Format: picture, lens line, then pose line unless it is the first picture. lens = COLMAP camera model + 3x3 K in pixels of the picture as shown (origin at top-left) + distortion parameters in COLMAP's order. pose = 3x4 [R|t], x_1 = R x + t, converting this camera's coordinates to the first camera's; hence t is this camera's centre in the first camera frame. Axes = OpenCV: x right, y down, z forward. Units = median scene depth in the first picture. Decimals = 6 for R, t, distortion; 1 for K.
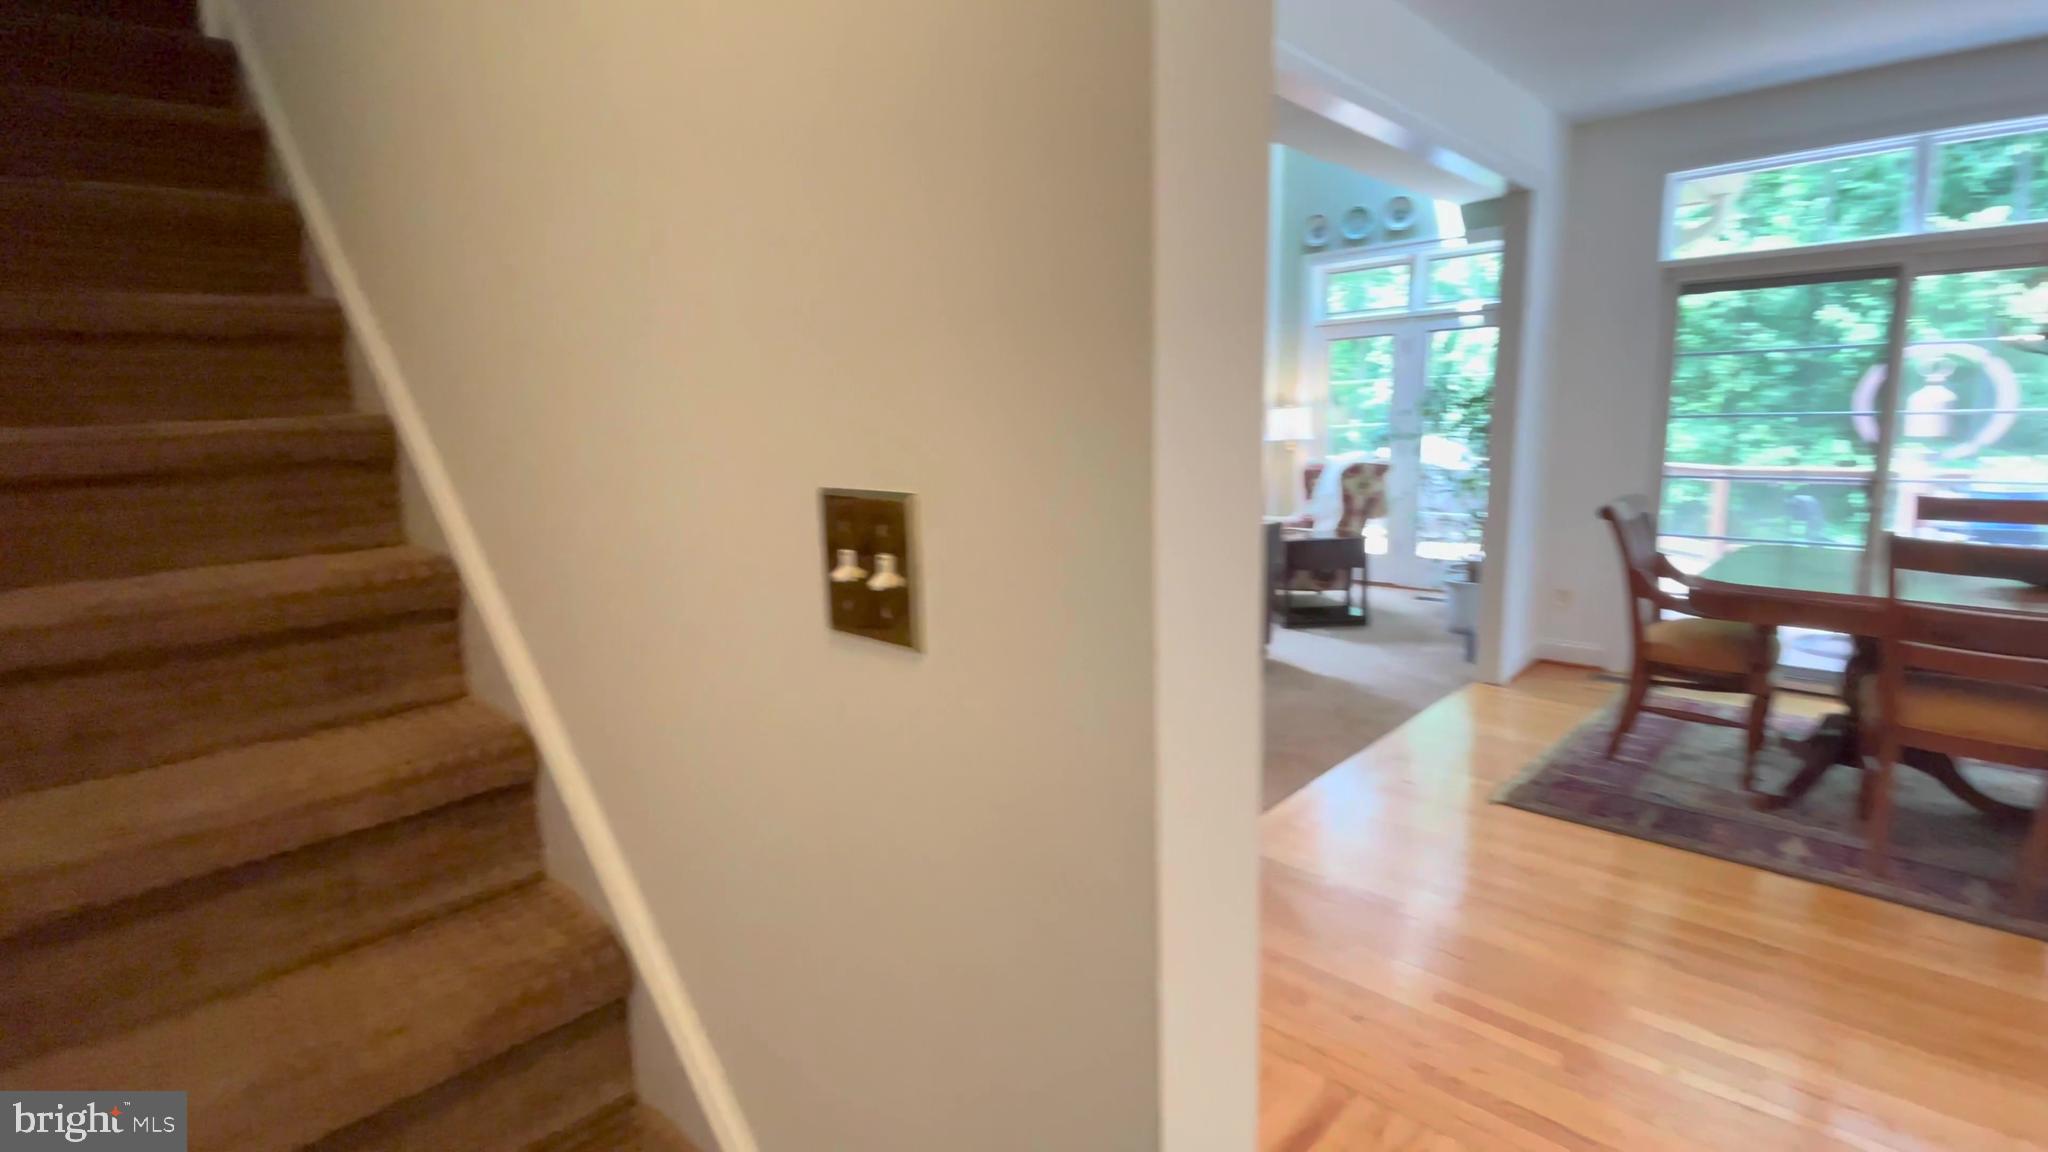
lens RADIAL K [[900.7, 0, 1024.0], [0, 900.7, 576.0], [0, 0, 1]] dist [0.040418, -0.037596]
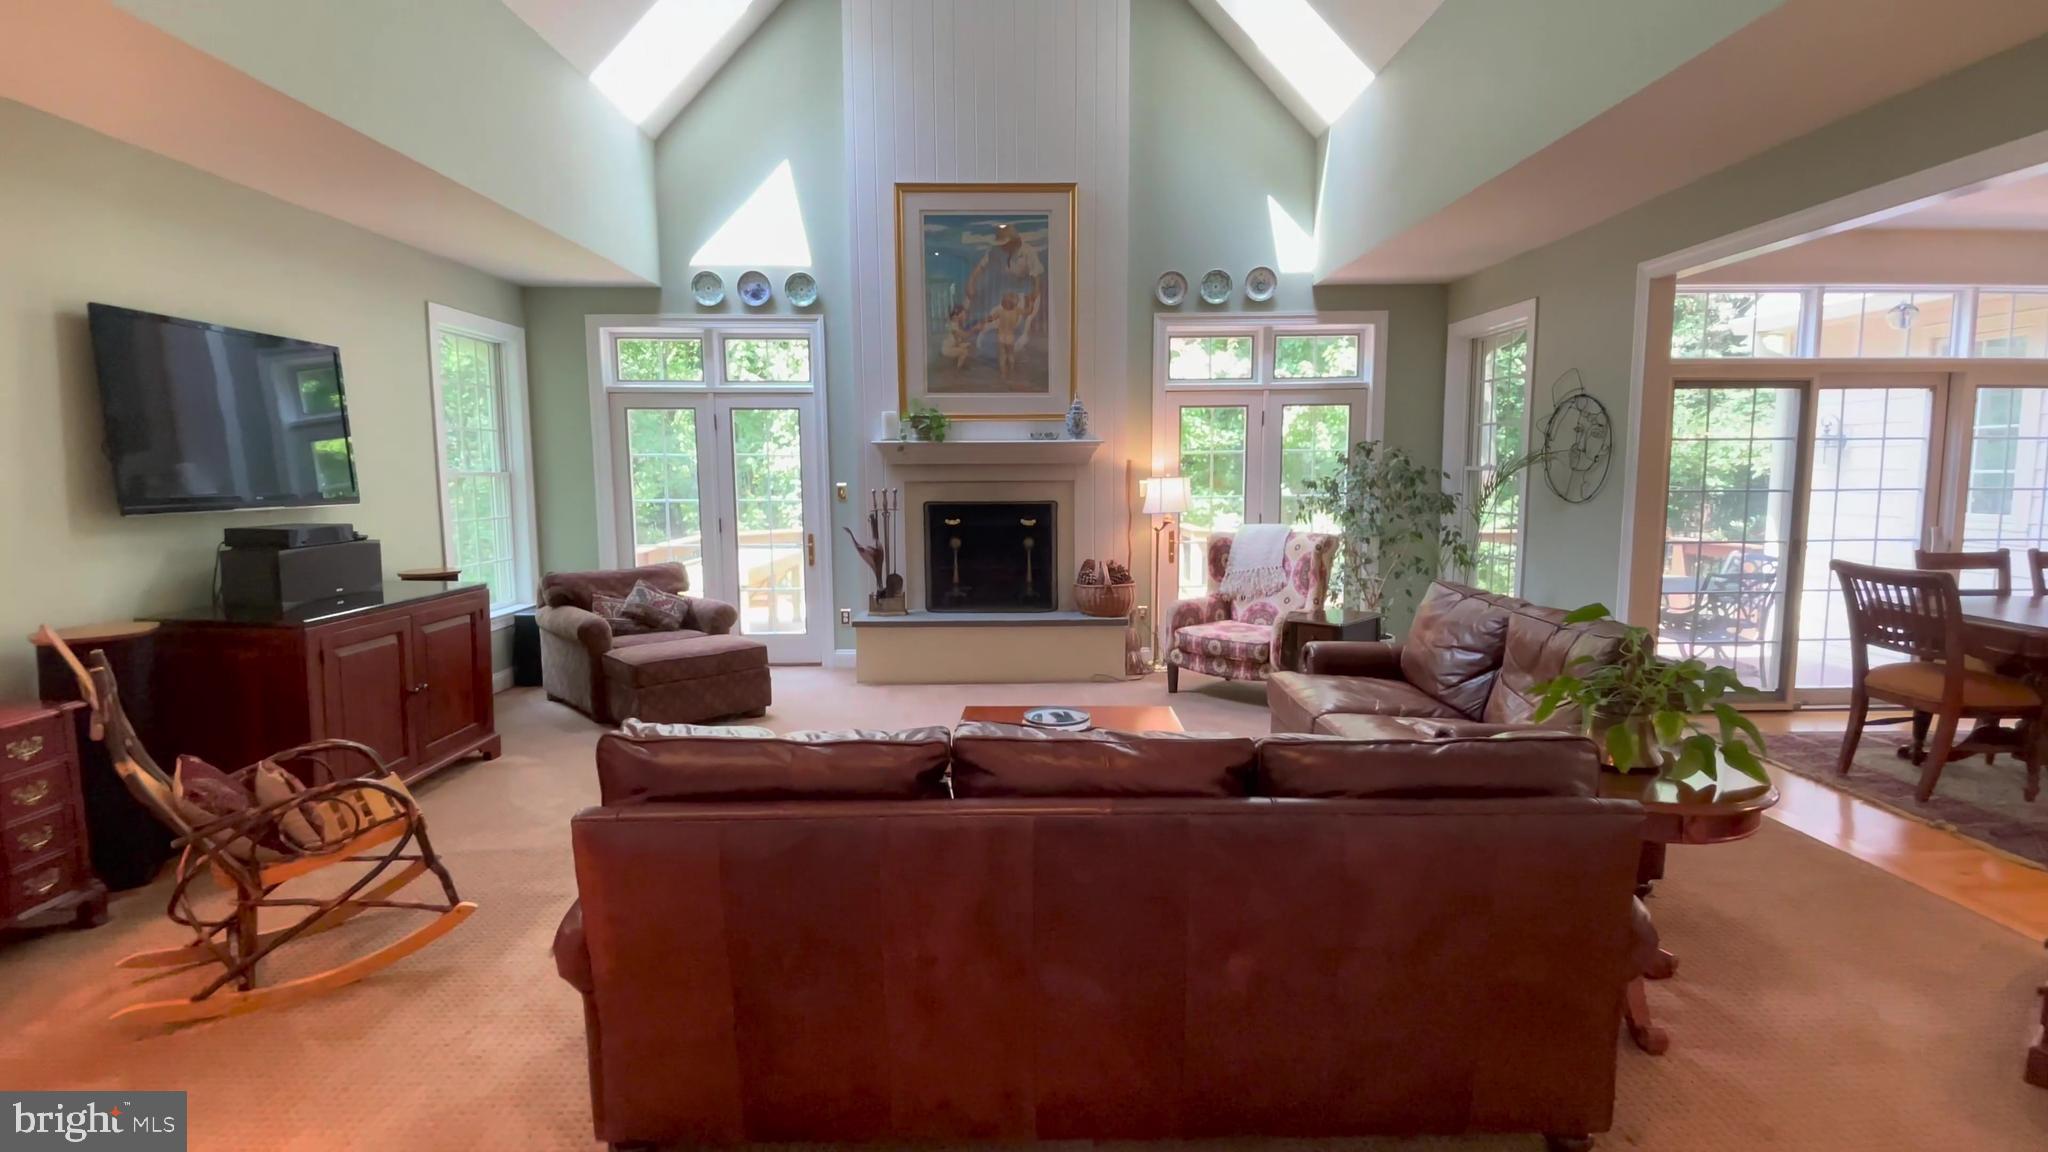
lens RADIAL K [[900.7, 0, 1024.0], [0, 900.7, 576.0], [0, 0, 1]] dist [0.040418, -0.037596]
pose [[0.704480, -0.057728, 0.707372, -0.510565], [0.112141, 0.993220, -0.030626, -0.074696], [-0.700808, 0.100901, 0.706178, 0.505253]]
